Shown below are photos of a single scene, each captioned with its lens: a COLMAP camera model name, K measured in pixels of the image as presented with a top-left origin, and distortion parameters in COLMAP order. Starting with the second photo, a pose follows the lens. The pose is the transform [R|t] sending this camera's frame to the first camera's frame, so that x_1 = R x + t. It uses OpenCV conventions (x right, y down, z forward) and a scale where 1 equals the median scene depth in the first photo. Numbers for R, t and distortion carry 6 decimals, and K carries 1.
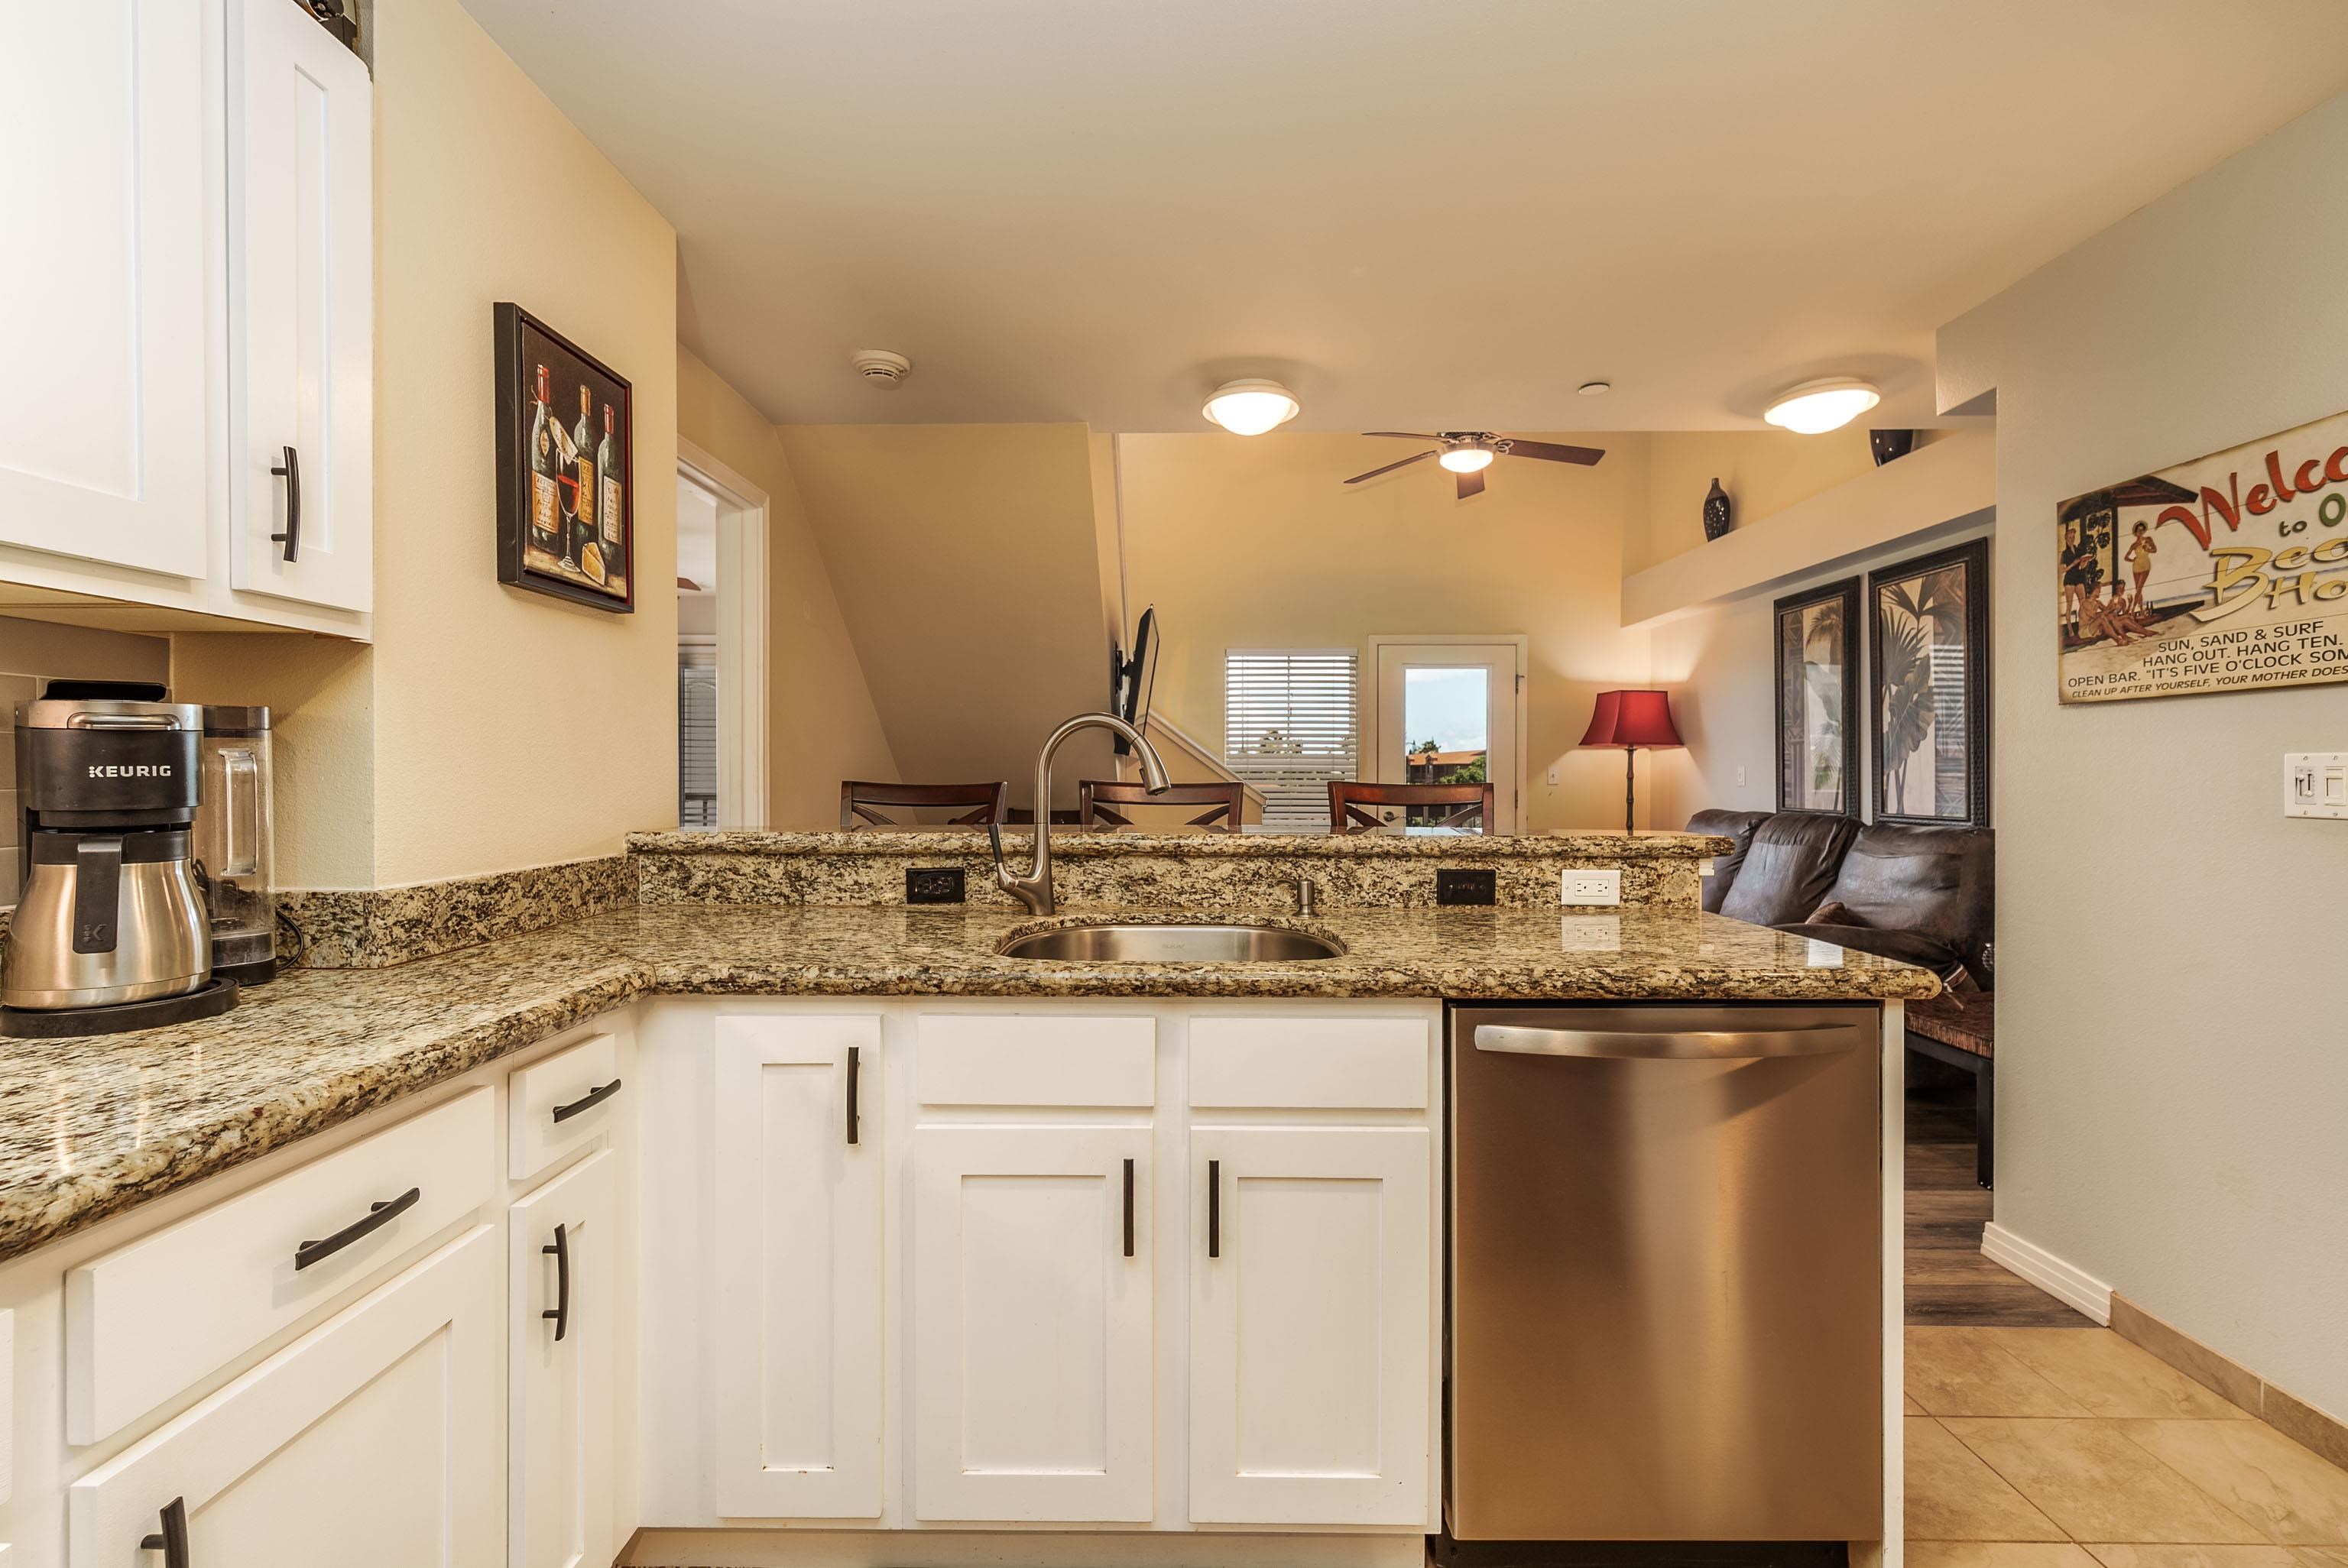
lens RADIAL K [[1025.7, 0, 1173.2], [0, 1025.7, 776.4], [0, 0, 1]] dist [0.002943, 0.000036]
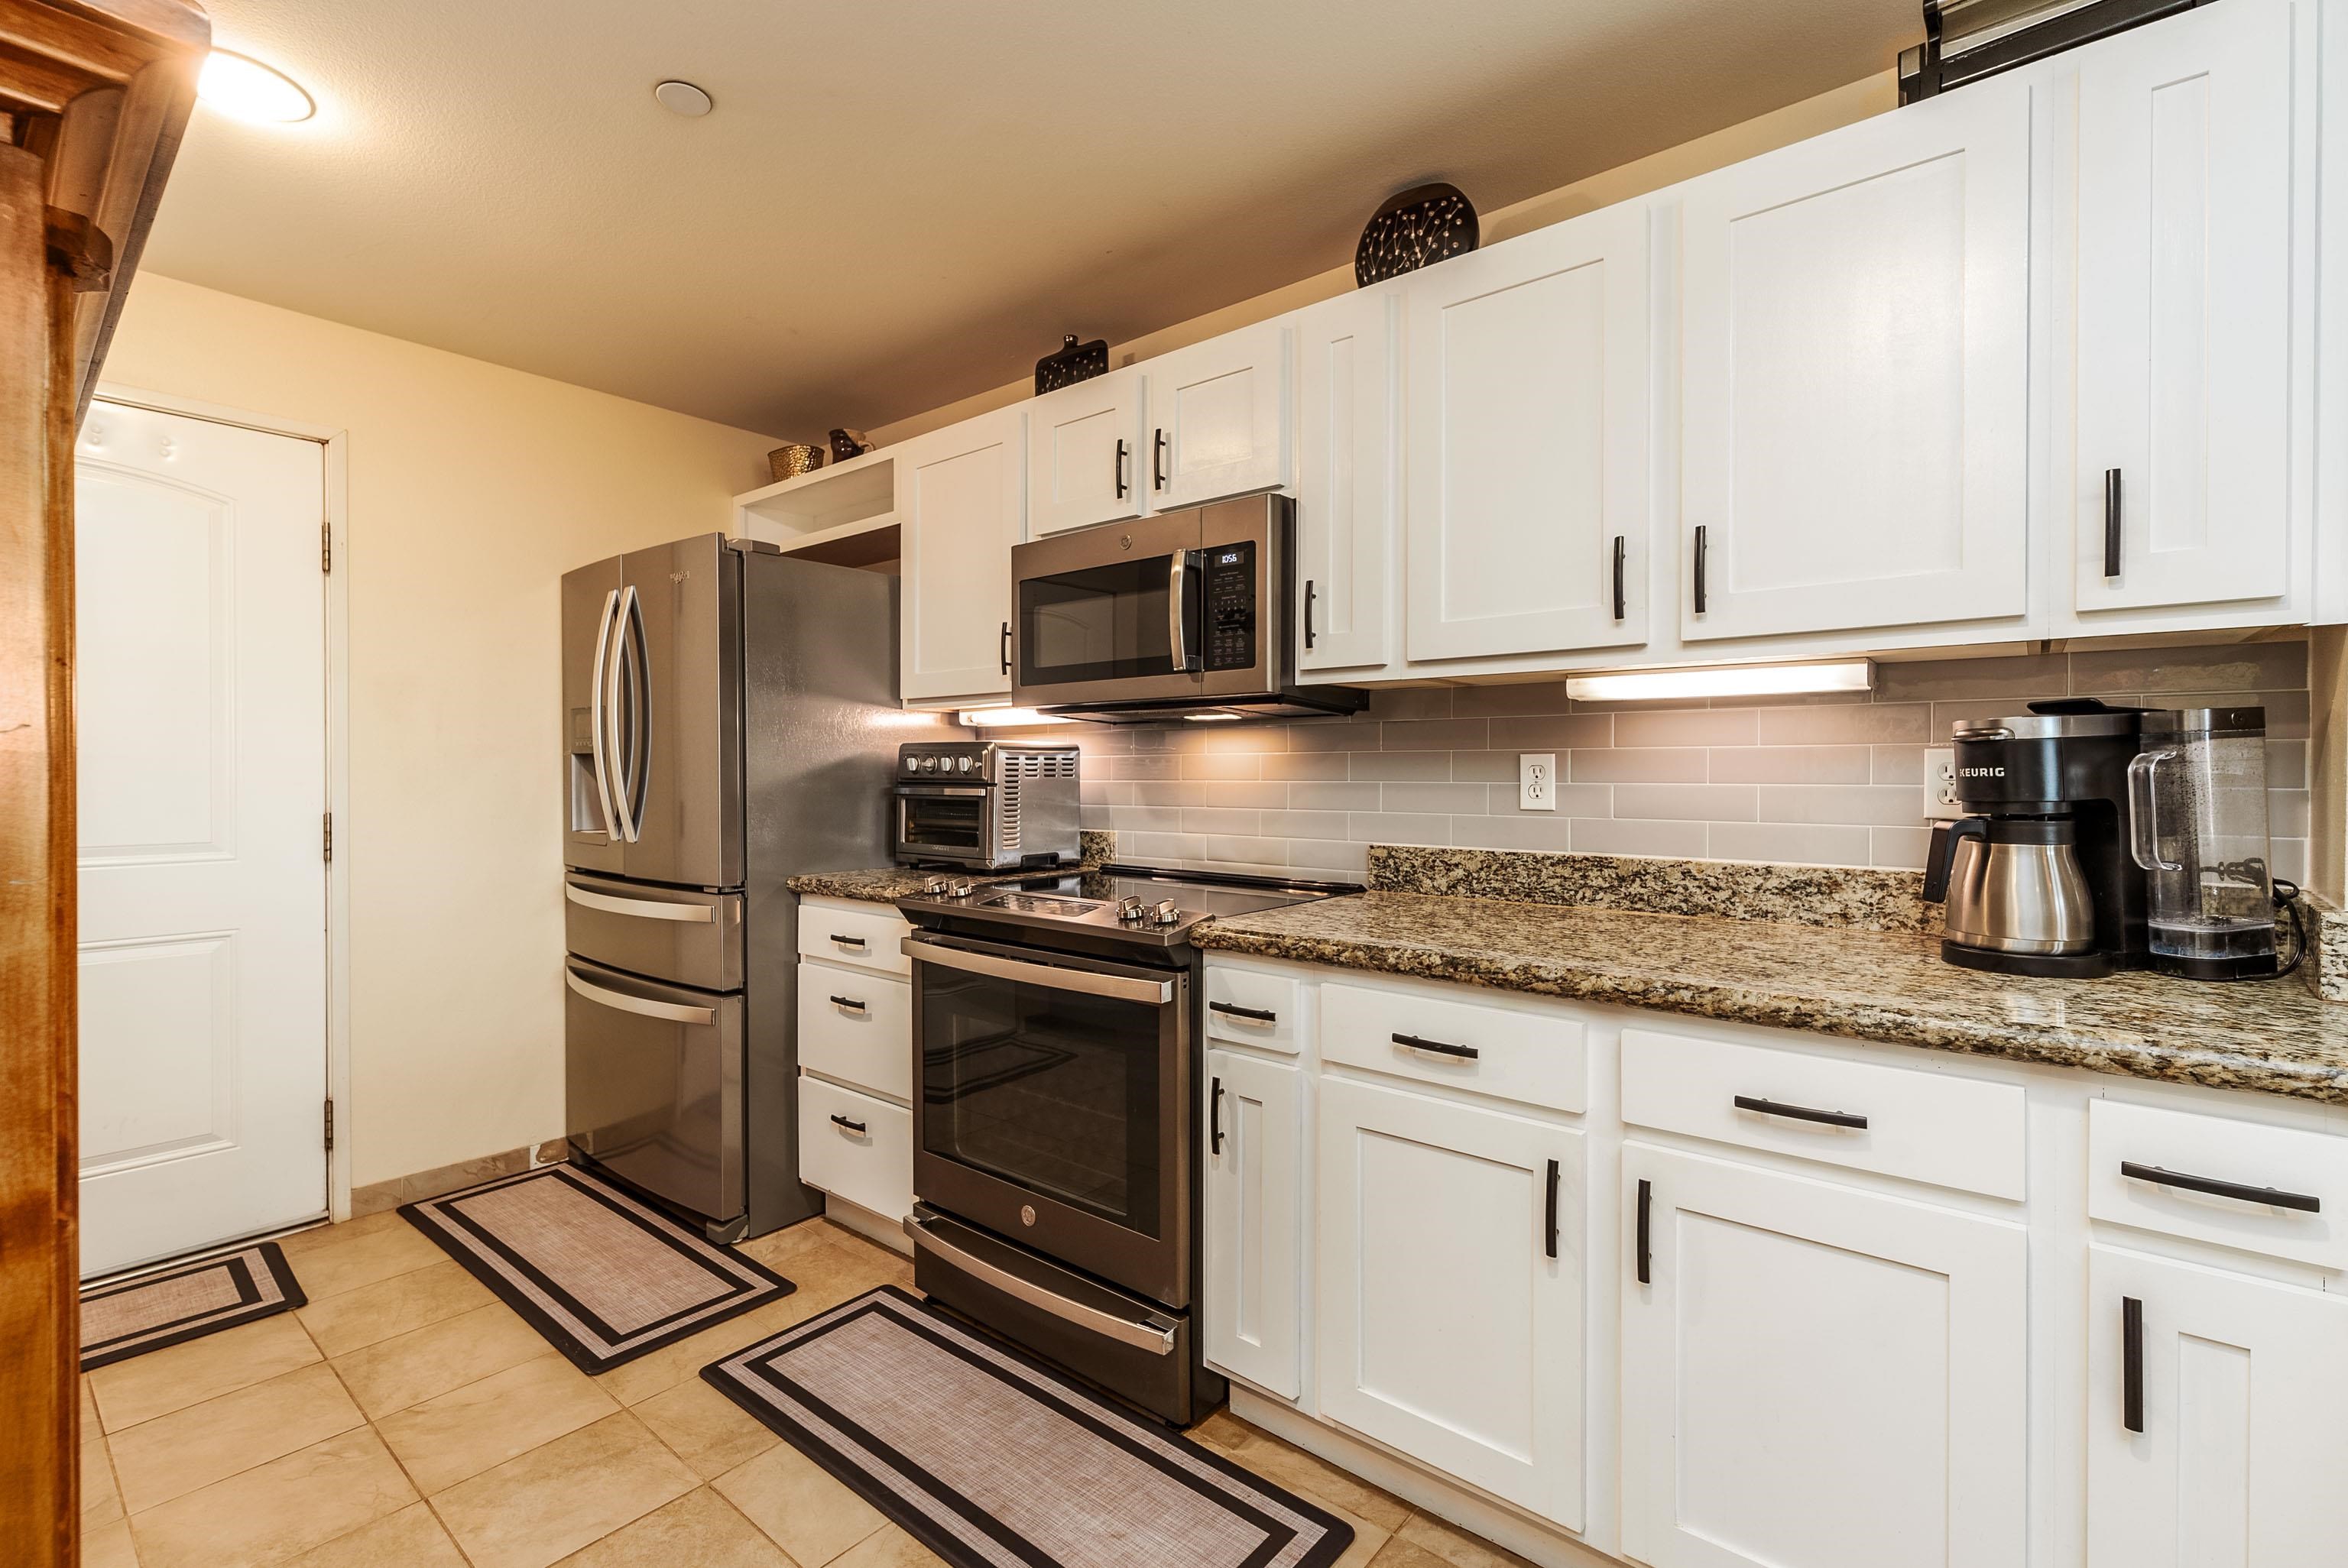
lens RADIAL K [[1025.7, 0, 1175.3], [0, 1025.7, 777.2], [0, 0, 1]] dist [0.002943, 0.000036]
pose [[-0.618921, 0.003814, -0.785444, 0.391046], [-0.004006, 0.999960, 0.008013, -0.003221], [0.785443, 0.008106, -0.618881, 0.609535]]
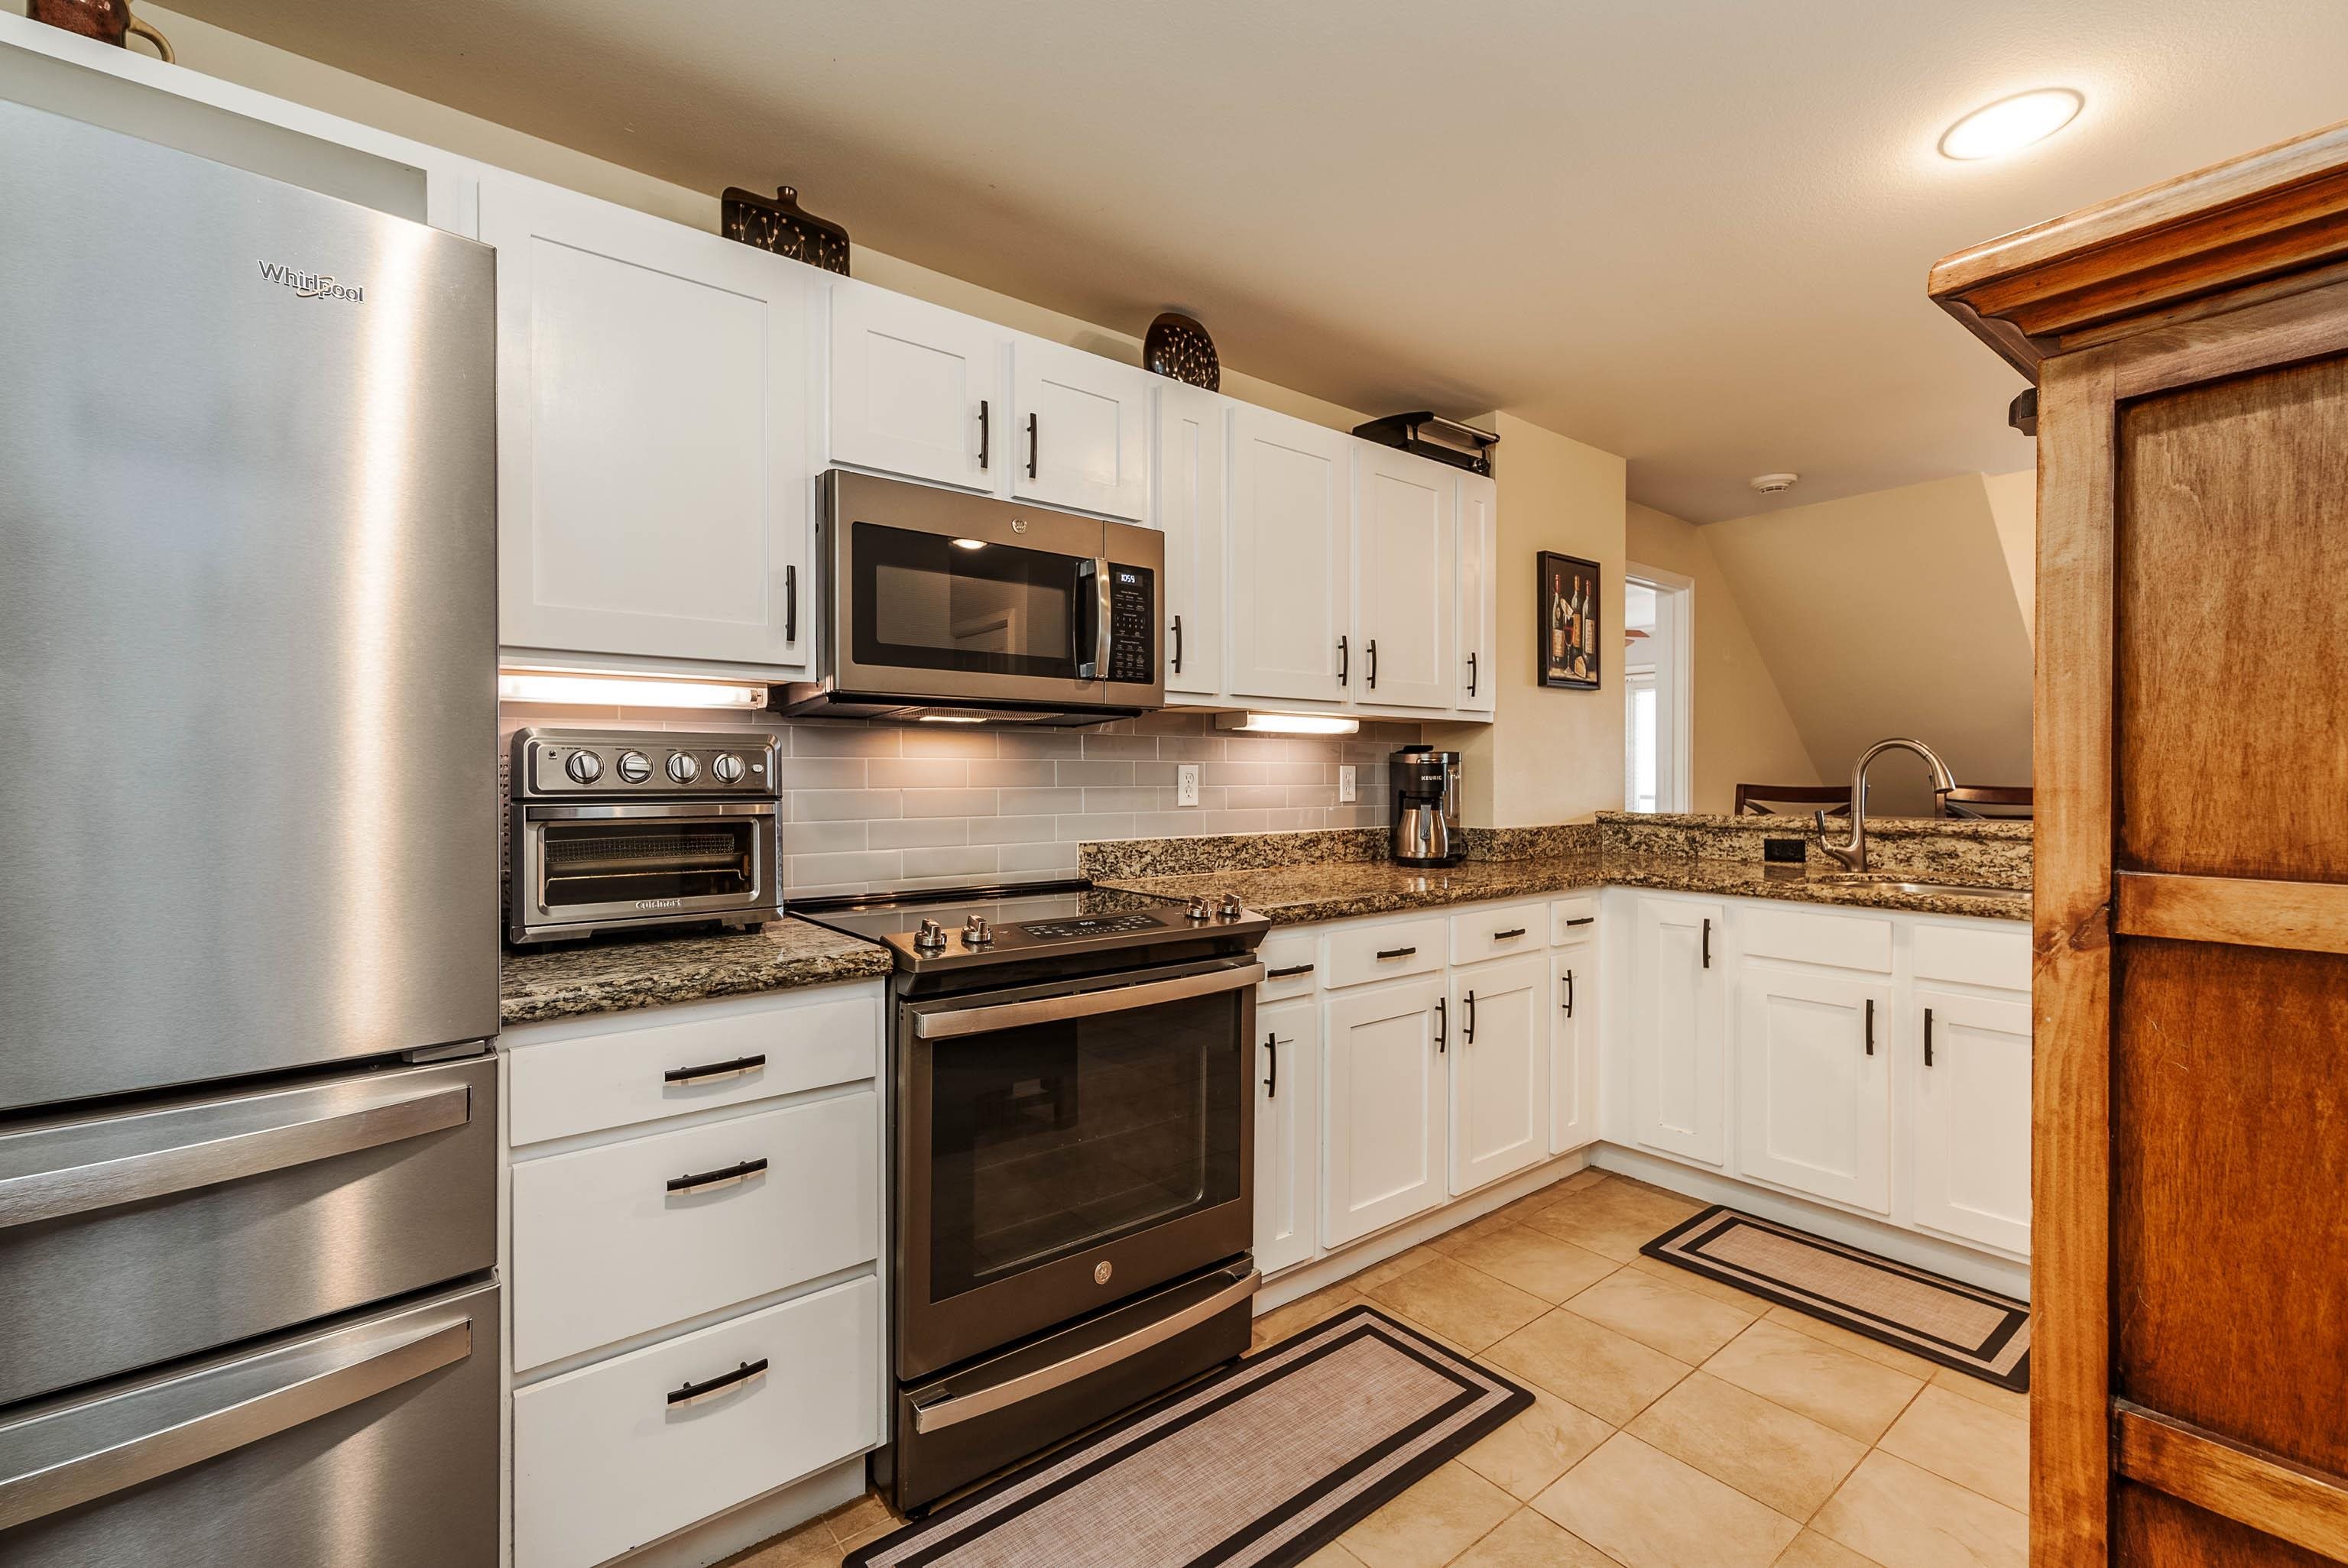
lens RADIAL K [[1025.7, 0, 1175.0], [0, 1025.7, 787.1], [0, 0, 1]] dist [0.002943, 0.000036]
pose [[0.640314, 0.007224, -0.768079, 0.428452], [-0.002695, 0.999971, 0.007158, 0.001160], [0.768108, -0.002514, 0.640315, -0.817530]]
